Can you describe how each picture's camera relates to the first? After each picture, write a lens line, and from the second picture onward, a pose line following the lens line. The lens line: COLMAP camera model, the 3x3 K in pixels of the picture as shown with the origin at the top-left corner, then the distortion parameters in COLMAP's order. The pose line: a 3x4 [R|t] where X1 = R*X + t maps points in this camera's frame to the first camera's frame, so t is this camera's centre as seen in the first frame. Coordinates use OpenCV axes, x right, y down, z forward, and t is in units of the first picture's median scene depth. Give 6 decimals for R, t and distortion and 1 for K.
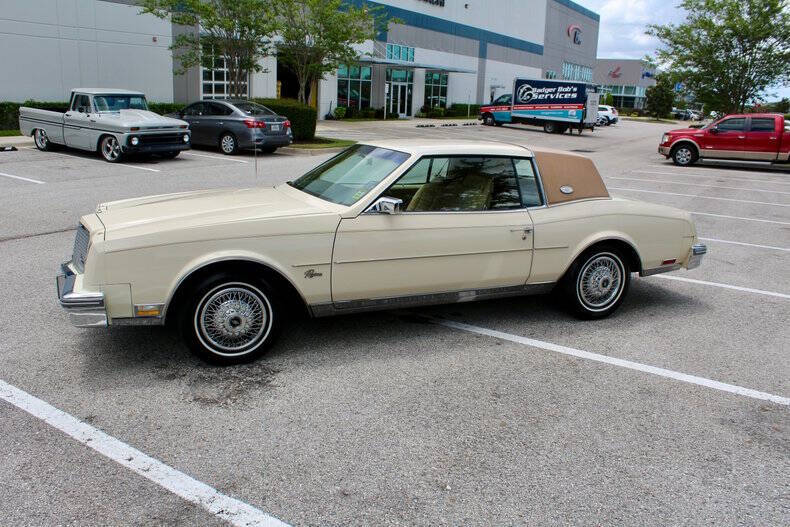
lens RADIAL K [[659.6, 0, 395.0], [0, 659.6, 263.5], [0, 0, 1]] dist [-0.173052, 0.164970]
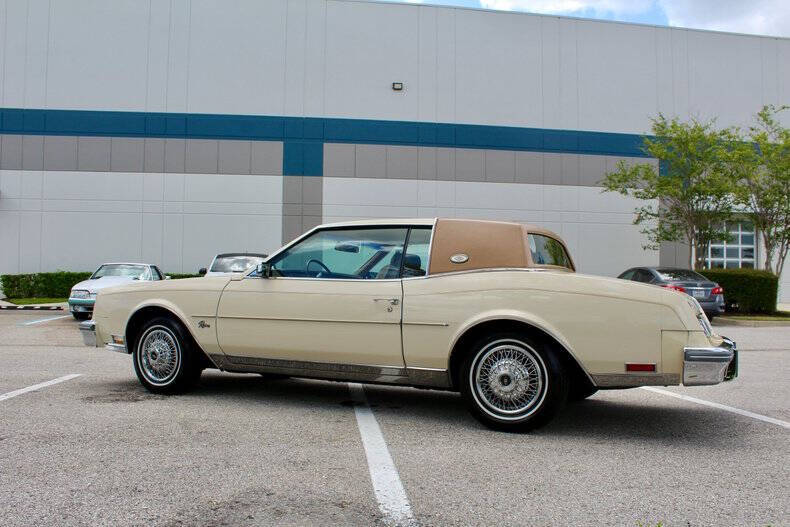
lens RADIAL K [[683.2, 0, 397.5], [0, 683.2, 264.7], [0, 0, 1]] dist [-0.165417, 0.155018]
pose [[0.652784, -0.054529, -0.755579, 0.279485], [-0.173757, 0.960037, -0.219402, 0.032031], [0.737348, 0.274510, 0.617222, 0.129137]]
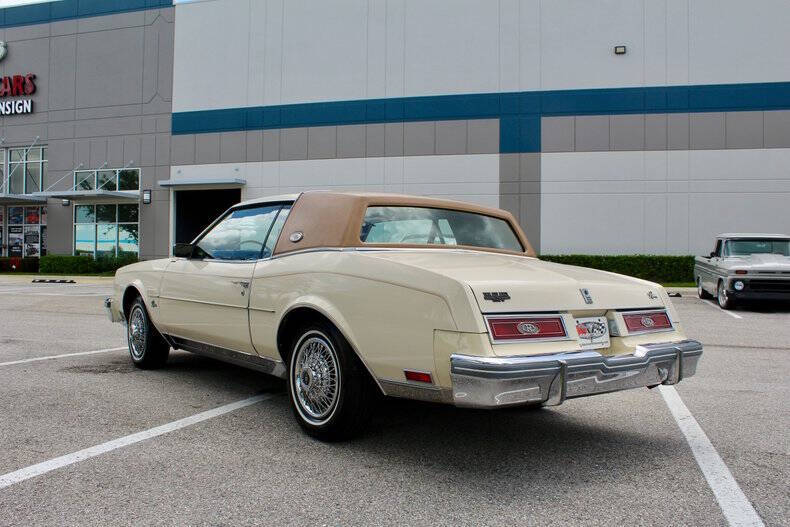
lens RADIAL K [[683.2, 0, 397.5], [0, 683.2, 264.7], [0, 0, 1]] dist [-0.165417, 0.155018]
pose [[0.280472, -0.030344, -0.959383, 0.332016], [-0.240494, 0.965398, -0.100842, -0.010594], [0.929246, 0.259009, 0.263469, 0.291596]]
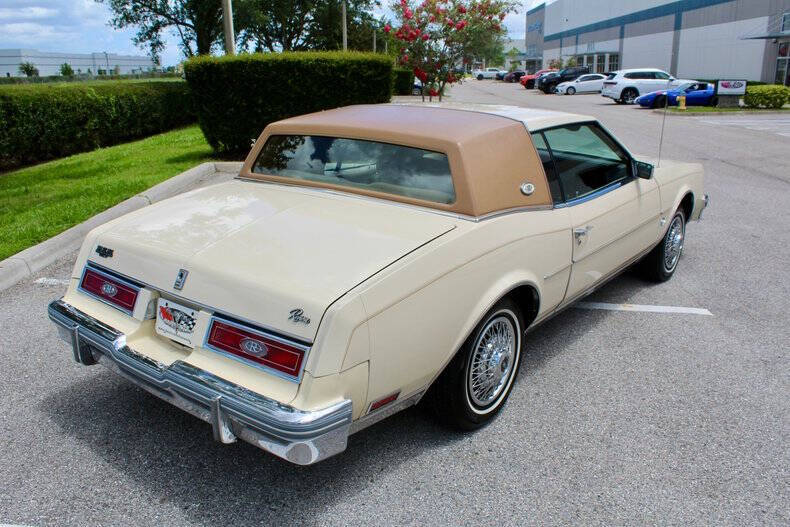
lens RADIAL K [[683.2, 0, 397.5], [0, 683.2, 264.7], [0, 0, 1]] dist [-0.165417, 0.155018]
pose [[-0.868762, 0.104619, -0.484053, 0.181883], [-0.151652, 0.874273, 0.461138, -0.127285], [0.471438, 0.474027, -0.743670, 0.555666]]
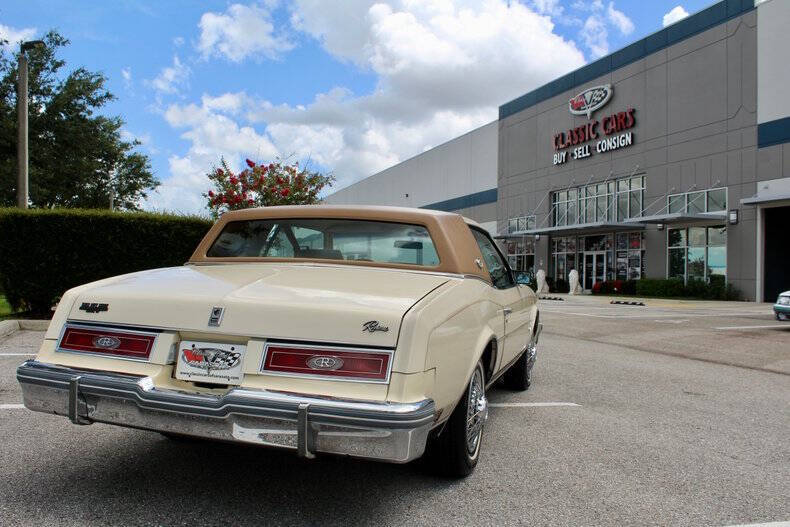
lens RADIAL K [[683.2, 0, 397.5], [0, 683.2, 264.7], [0, 0, 1]] dist [-0.165417, 0.155018]
pose [[-0.632556, -0.063241, -0.771929, 0.250464], [-0.236415, 0.964861, 0.114683, -0.079311], [0.737551, 0.255039, -0.625279, 0.540372]]
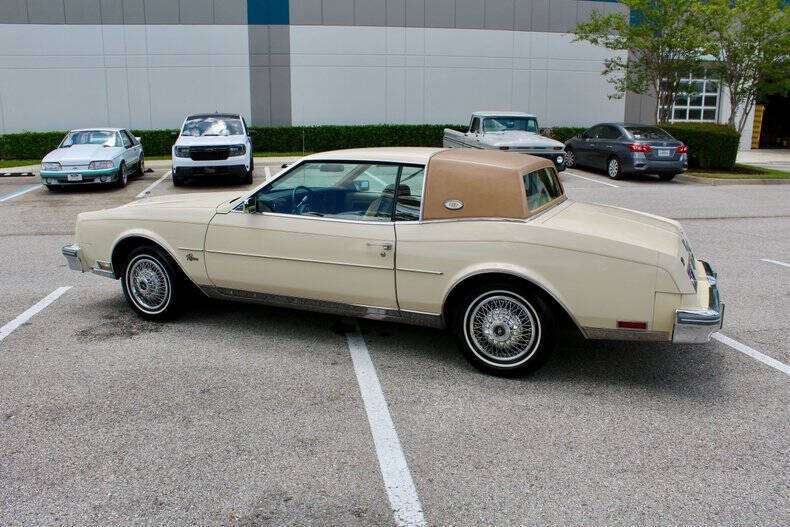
lens RADIAL K [[659.6, 0, 395.0], [0, 659.6, 263.5], [0, 0, 1]] dist [-0.173052, 0.164970]
pose [[0.688241, 0.123597, -0.714876, 0.260196], [-0.154575, 0.987737, 0.021958, -0.015100], [0.708823, 0.095390, 0.698906, 0.120844]]
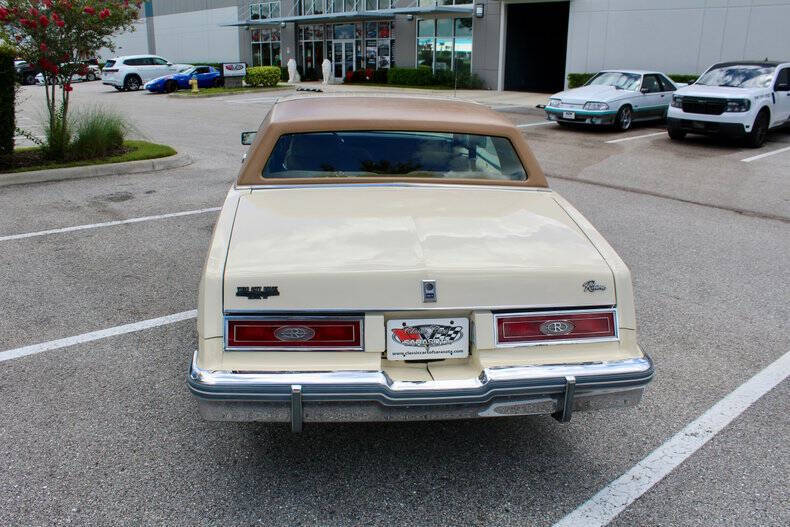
lens RADIAL K [[659.6, 0, 395.0], [0, 659.6, 263.5], [0, 0, 1]] dist [-0.173052, 0.164970]
pose [[-0.272561, 0.255286, -0.927653, 0.291216], [-0.258936, 0.909122, 0.326266, -0.090731], [0.926640, 0.329130, -0.181689, 0.422337]]
